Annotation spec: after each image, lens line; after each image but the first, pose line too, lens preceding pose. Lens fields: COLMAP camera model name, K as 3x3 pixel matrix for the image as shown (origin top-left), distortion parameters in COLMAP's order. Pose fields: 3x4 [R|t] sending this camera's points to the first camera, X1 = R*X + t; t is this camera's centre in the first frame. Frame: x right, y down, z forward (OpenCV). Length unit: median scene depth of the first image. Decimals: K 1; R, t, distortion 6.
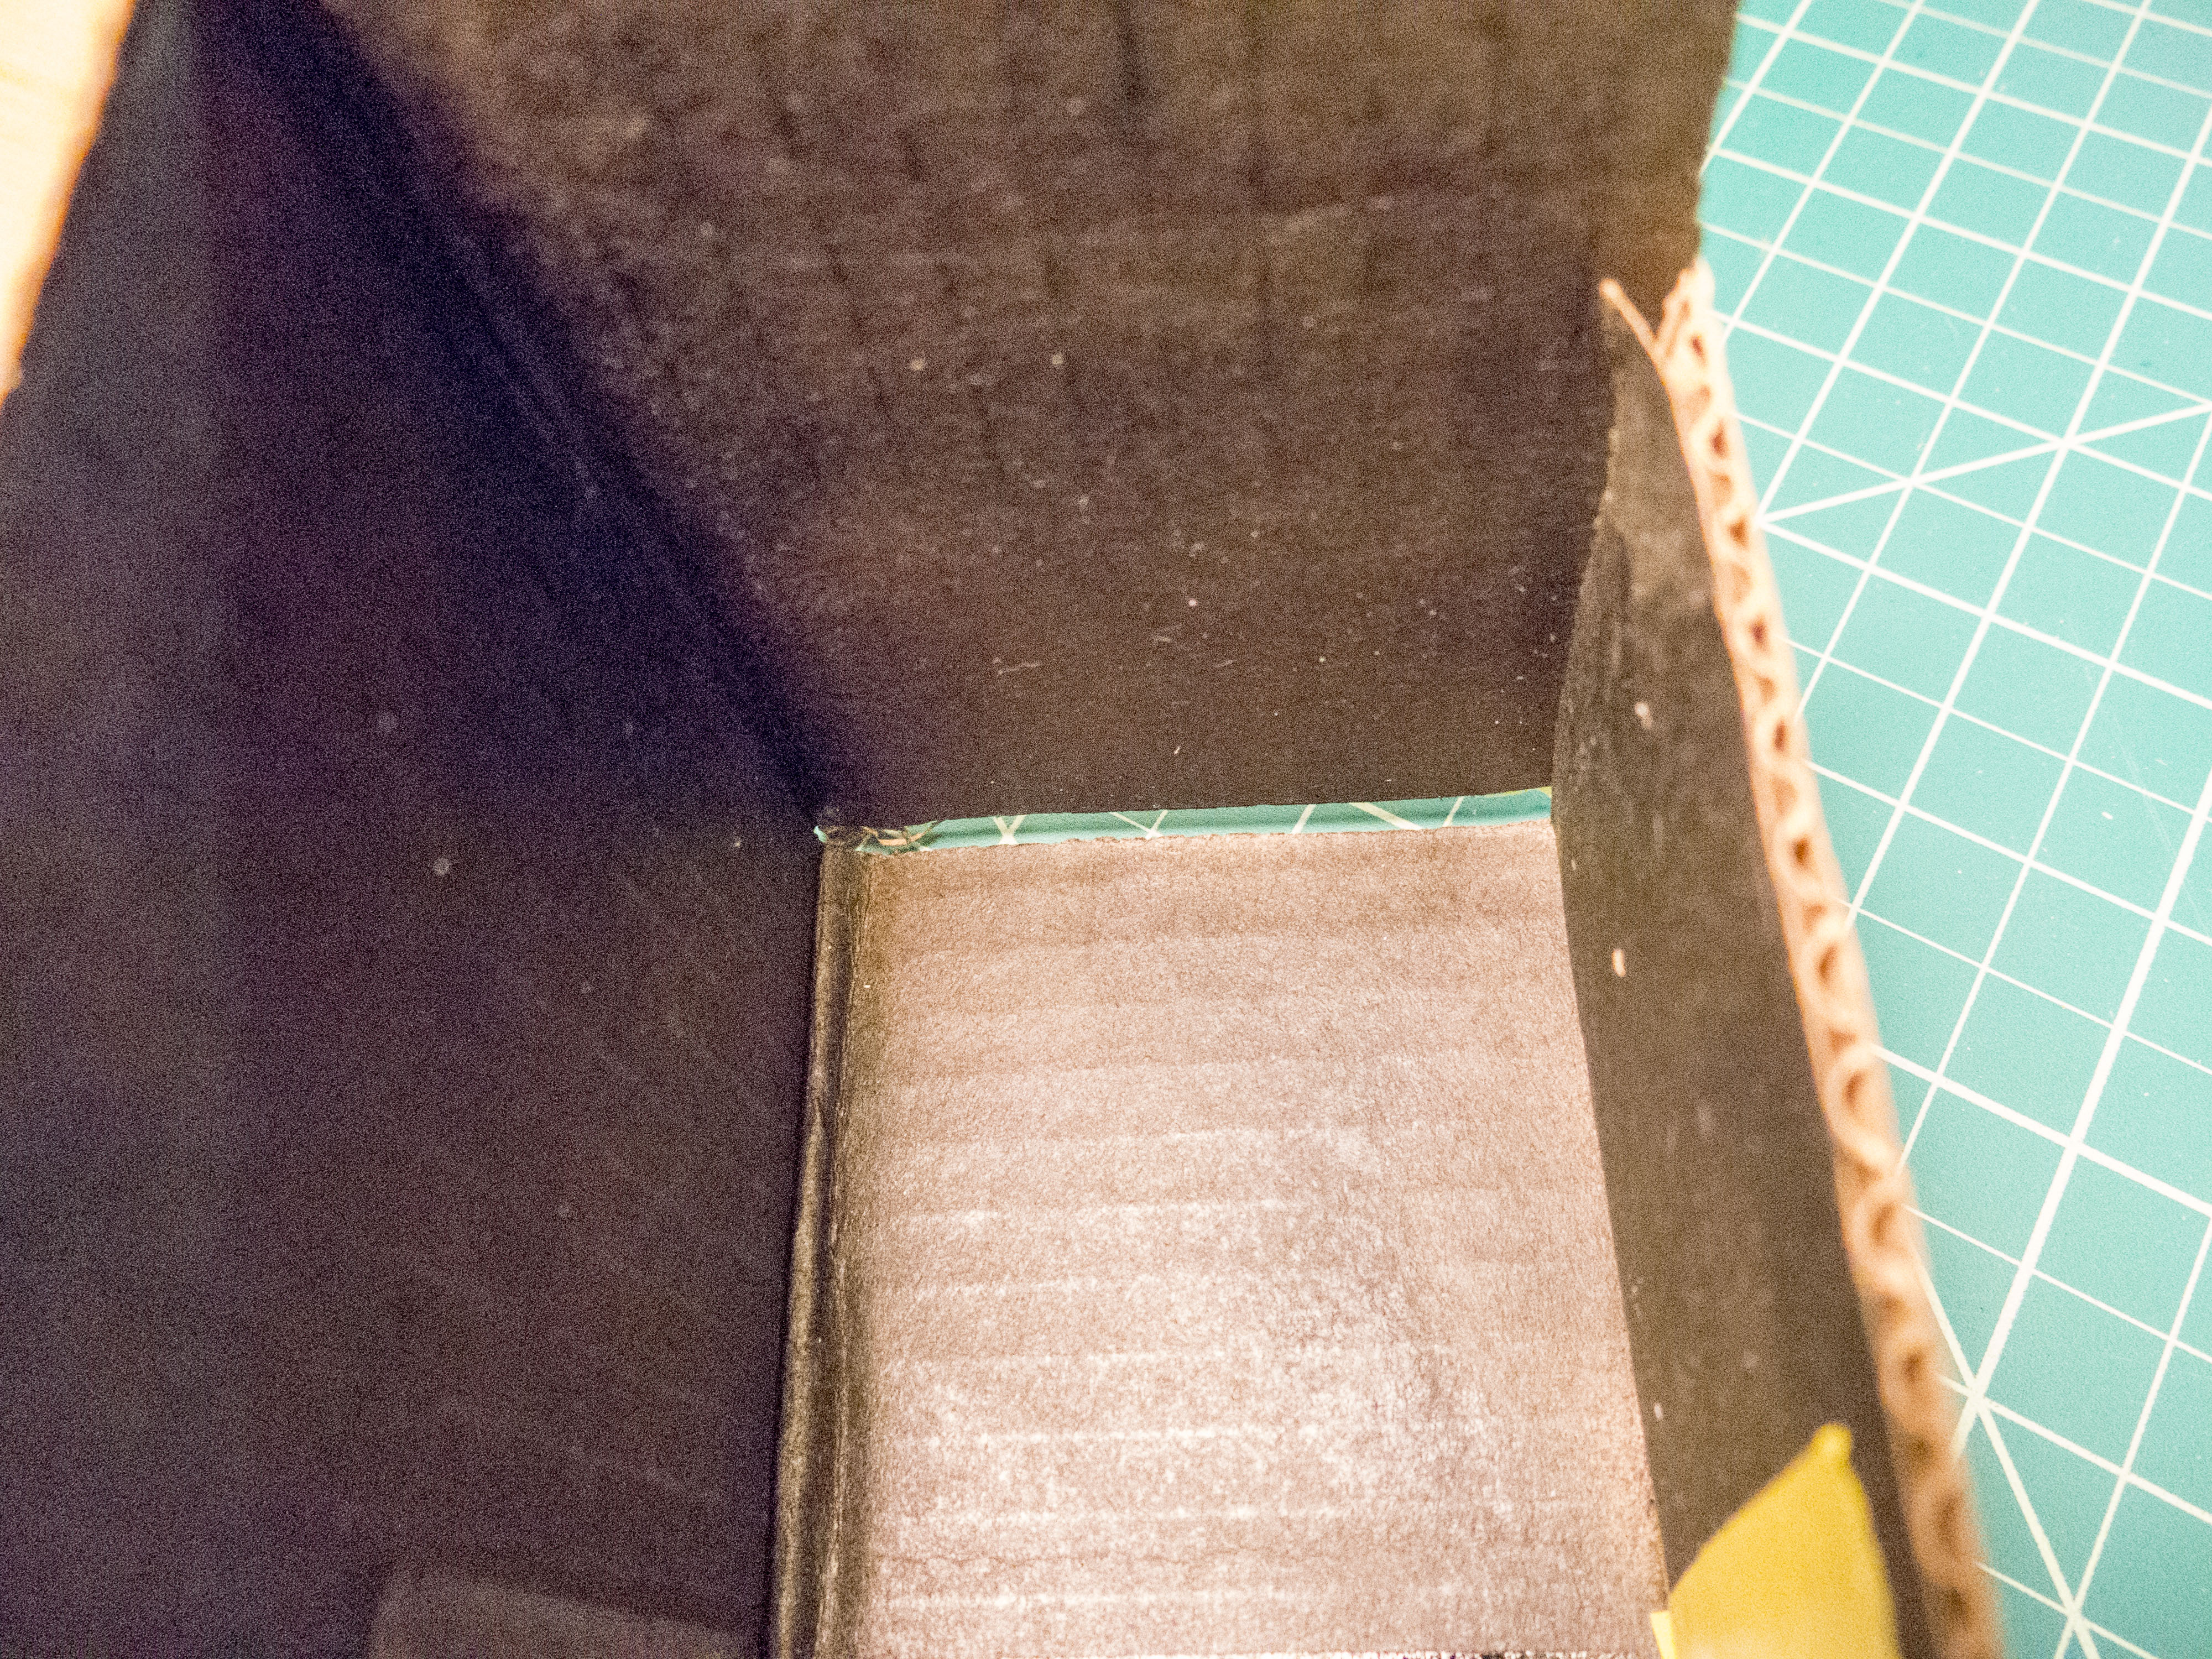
lens RADIAL K [[1835.7, 0, 1097.0], [0, 1835.7, 840.7], [0, 0, 1]] dist [-0.030216, 0.008889]
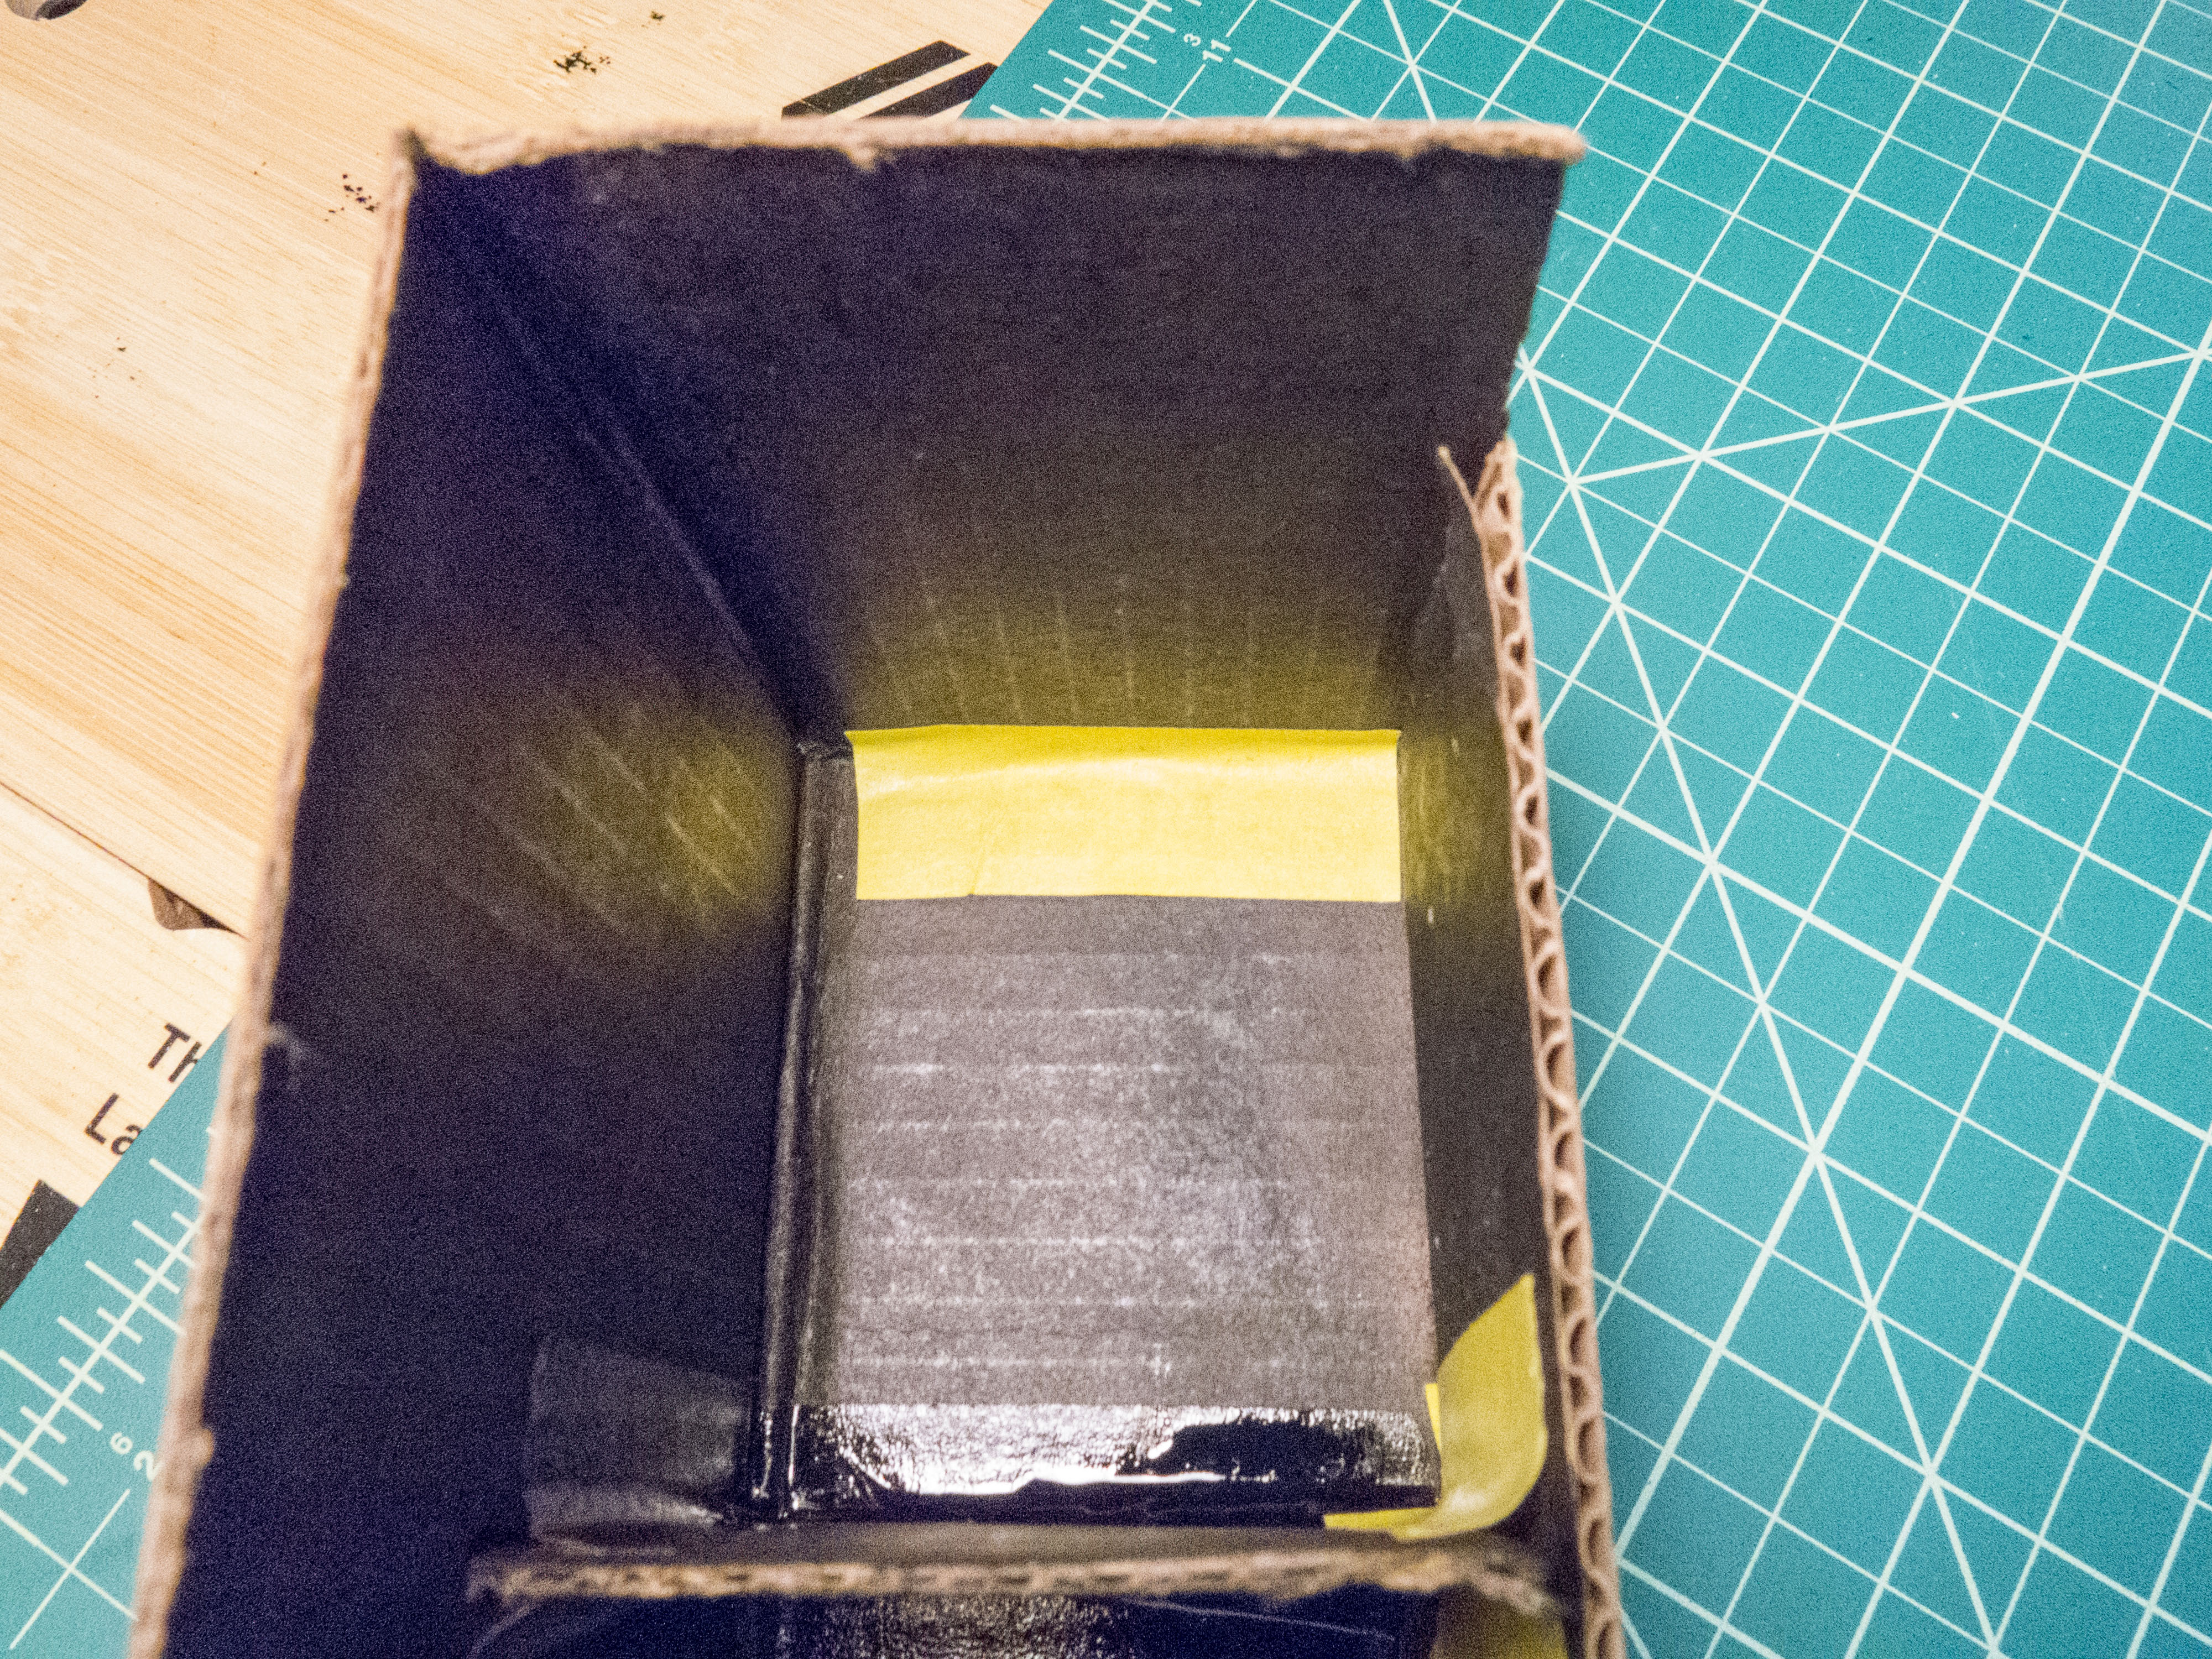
lens RADIAL K [[1835.7, 0, 1093.6], [0, 1835.7, 840.7], [0, 0, 1]] dist [-0.030216, 0.008889]
pose [[0.997621, 0.040445, 0.055826, -0.029288], [-0.047149, 0.991095, 0.124531, -0.121254], [-0.050292, -0.126867, 0.990644, -0.255757]]
